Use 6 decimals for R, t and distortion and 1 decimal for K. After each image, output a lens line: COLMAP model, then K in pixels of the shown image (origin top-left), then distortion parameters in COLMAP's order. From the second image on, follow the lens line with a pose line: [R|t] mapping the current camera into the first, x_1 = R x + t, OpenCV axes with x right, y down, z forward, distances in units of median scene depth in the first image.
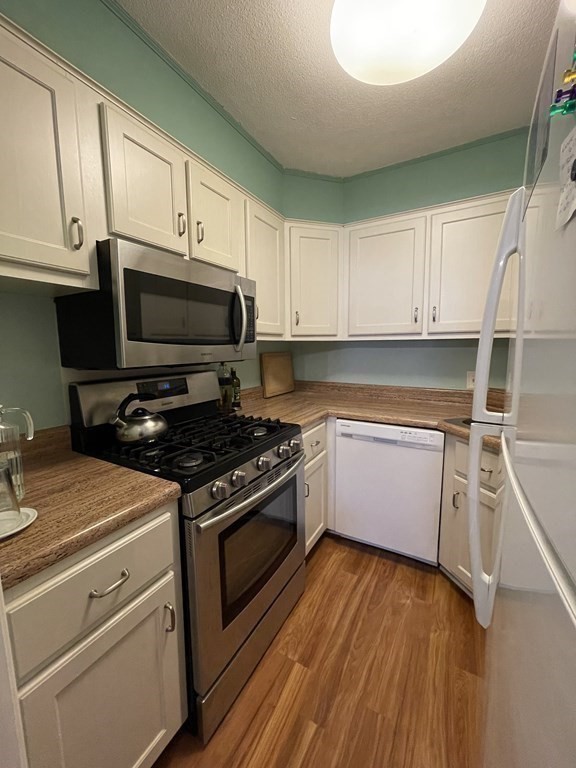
lens RADIAL K [[307.0, 0, 286.2], [0, 307.0, 384.0], [0, 0, 1]] dist [-0.006366, -0.000040]
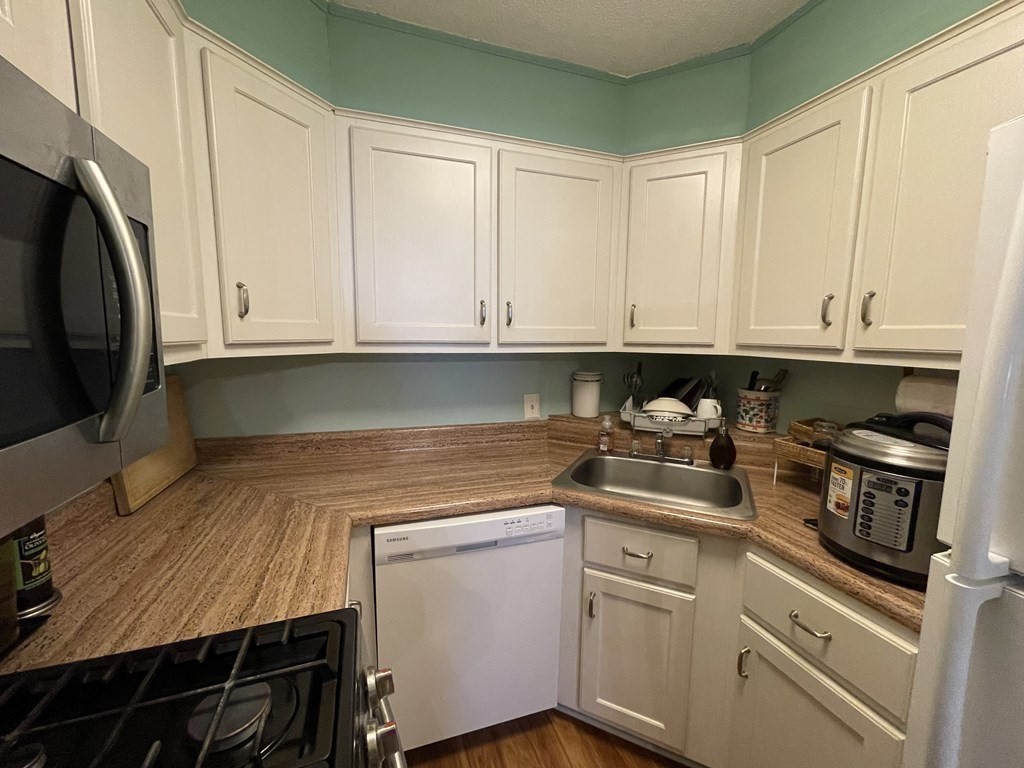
lens RADIAL K [[409.3, 0, 513.4], [0, 409.3, 385.0], [0, 0, 1]] dist [-0.006366, -0.000040]
pose [[0.657717, -0.071943, 0.749822, -0.141734], [0.072030, 0.996874, 0.032464, -0.106662], [-0.749813, 0.032658, 0.660843, 0.432700]]
